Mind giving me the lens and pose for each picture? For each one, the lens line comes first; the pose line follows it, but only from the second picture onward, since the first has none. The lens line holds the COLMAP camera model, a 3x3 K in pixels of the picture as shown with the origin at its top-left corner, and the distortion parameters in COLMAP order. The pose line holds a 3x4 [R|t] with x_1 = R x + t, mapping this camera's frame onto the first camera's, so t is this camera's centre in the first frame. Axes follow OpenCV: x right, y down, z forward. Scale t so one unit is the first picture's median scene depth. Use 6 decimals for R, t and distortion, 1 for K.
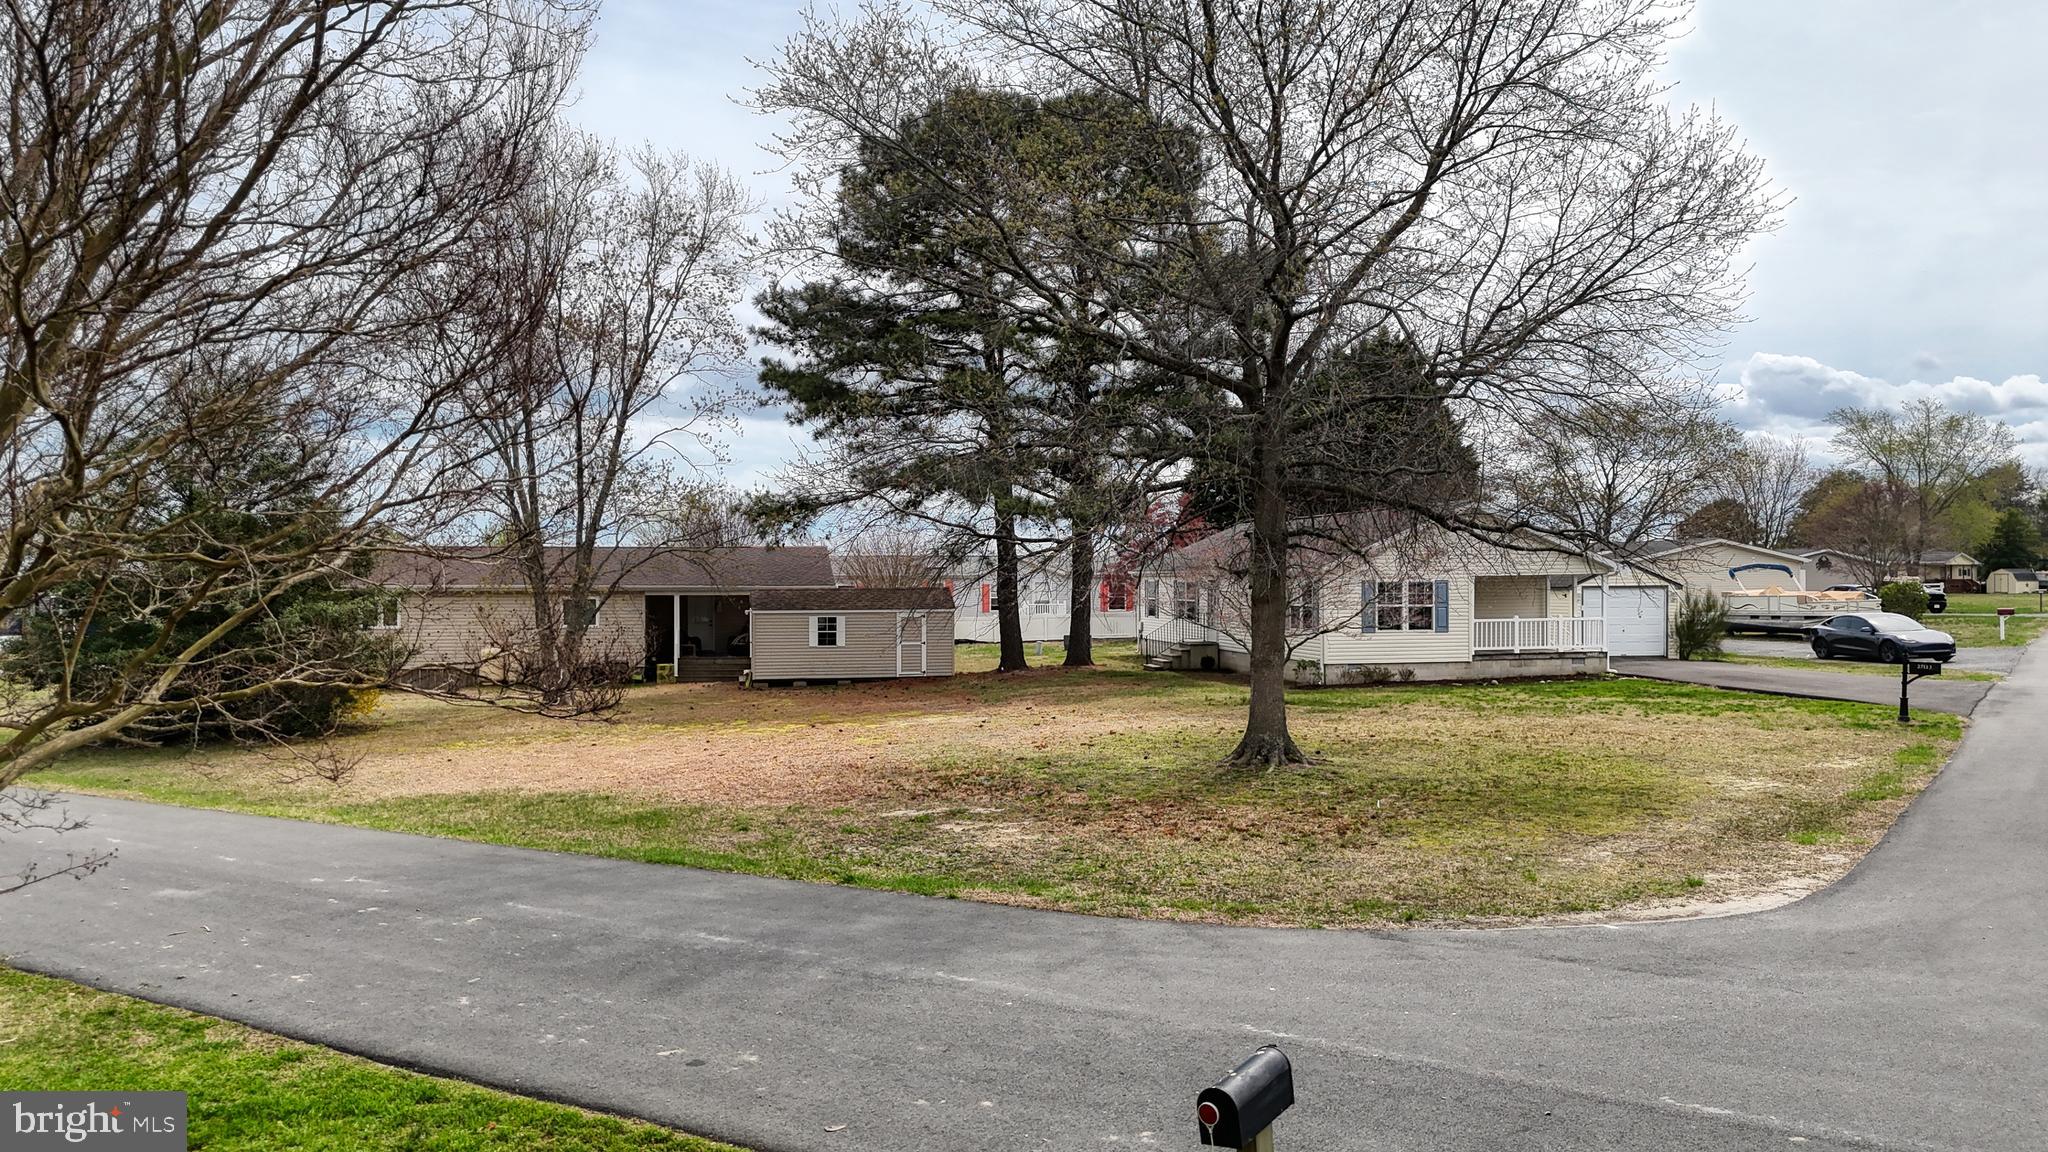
lens RADIAL K [[1511.4, 0, 1021.8], [0, 1511.4, 578.8], [0, 0, 1]] dist [0.040055, -0.019765]
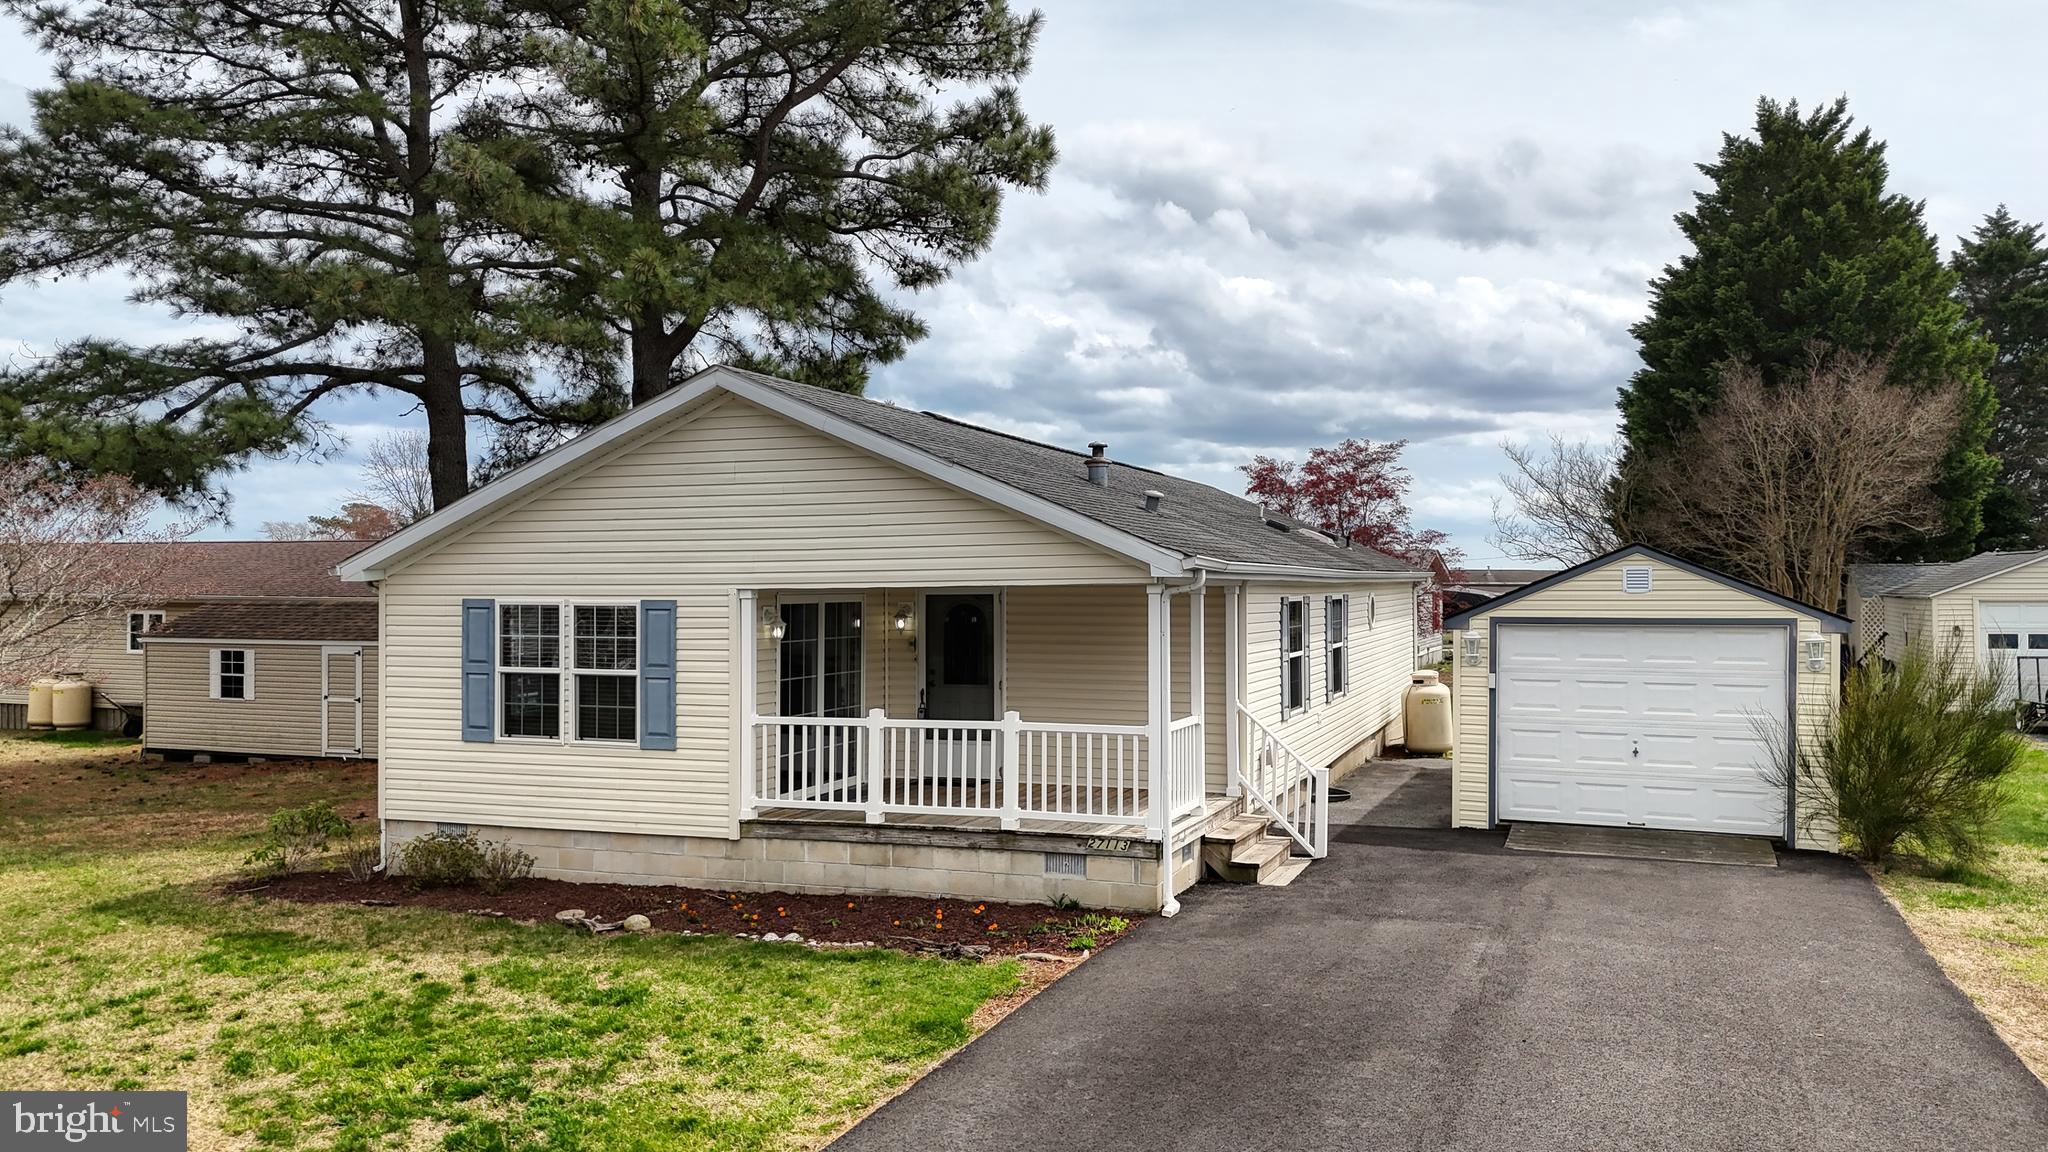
lens RADIAL K [[1511.4, 0, 1020.5], [0, 1511.4, 583.5], [0, 0, 1]] dist [0.040055, -0.019765]
pose [[0.846338, 0.002730, -0.532639, 0.466456], [-0.002303, 0.999996, 0.001467, -0.003394], [0.532641, -0.000015, 0.846341, 0.651128]]
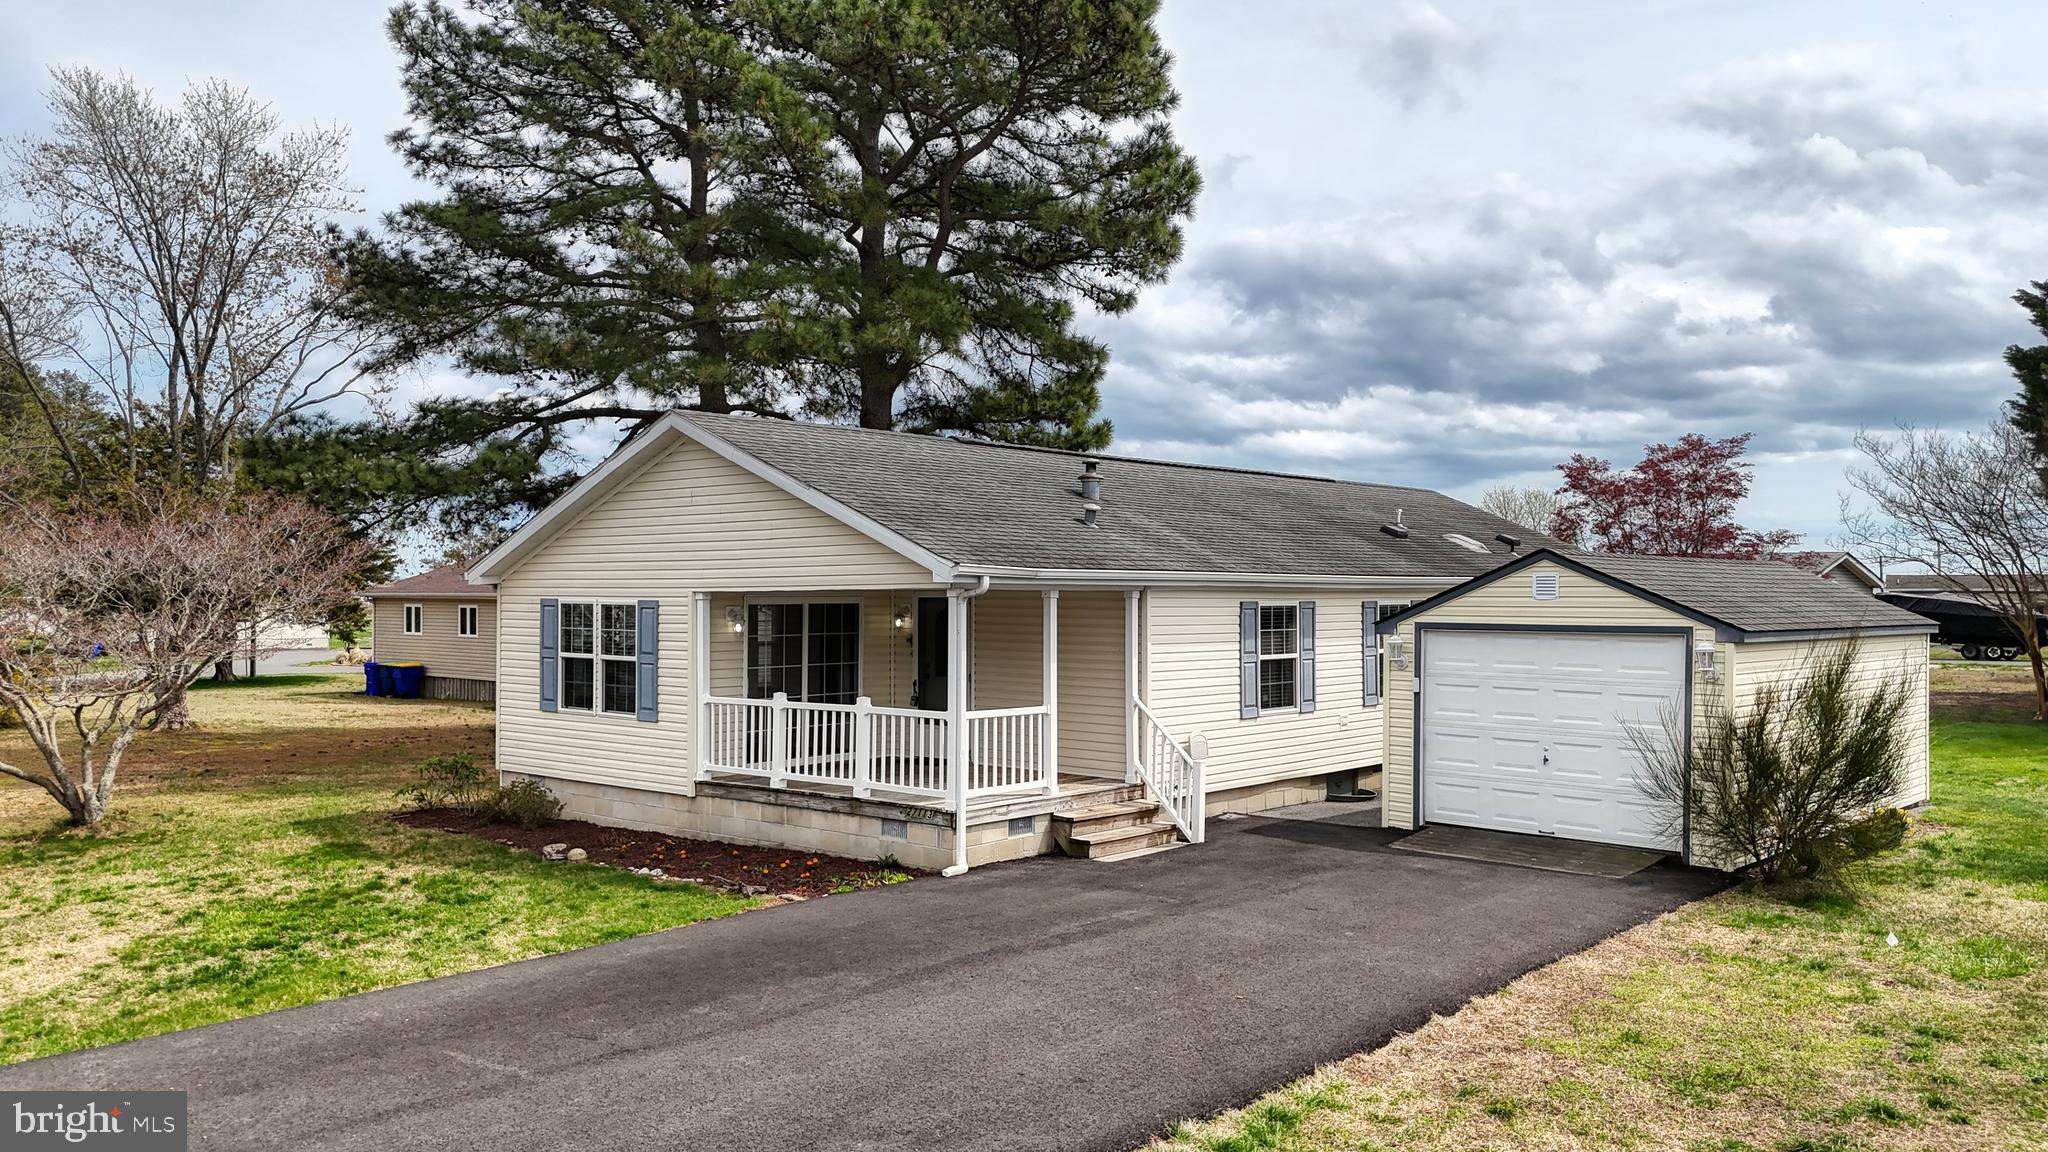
lens RADIAL K [[1511.4, 0, 1025.4], [0, 1511.4, 579.1], [0, 0, 1]] dist [0.040055, -0.019765]
pose [[0.612550, 0.000721, -0.790431, 0.598809], [-0.004628, 0.999986, -0.002675, -0.004251], [0.790418, 0.005297, 0.612545, 0.713723]]
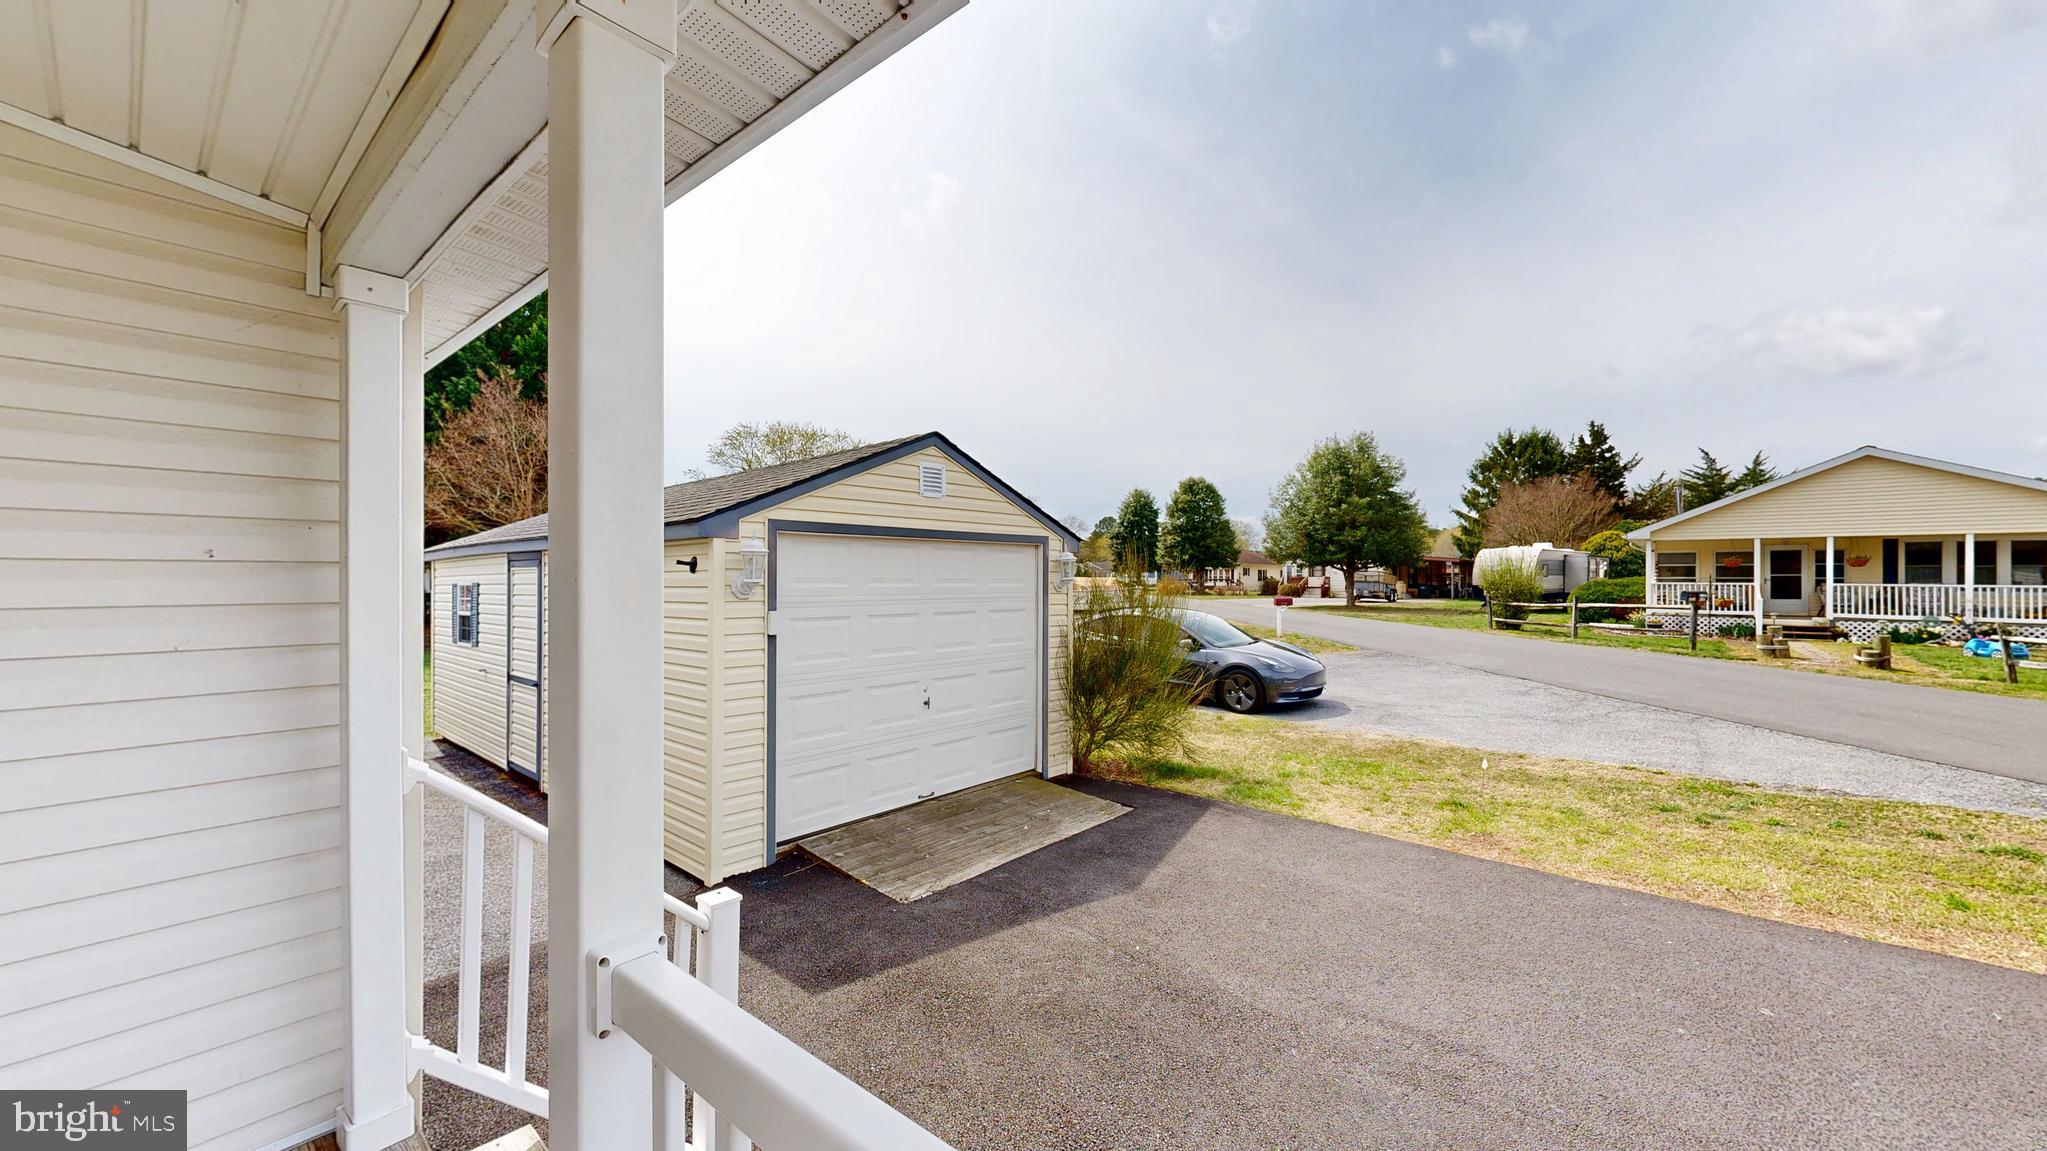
lens RADIAL K [[756.3, 0, 1031.9], [0, 756.3, 575.8], [0, 0, 1]] dist [-0.003449, -0.000125]
pose [[0.772322, 0.009362, 0.635162, 0.332087], [-0.010823, 0.999940, -0.001578, 0.012500], [-0.635139, -0.005656, 0.772377, 0.900842]]
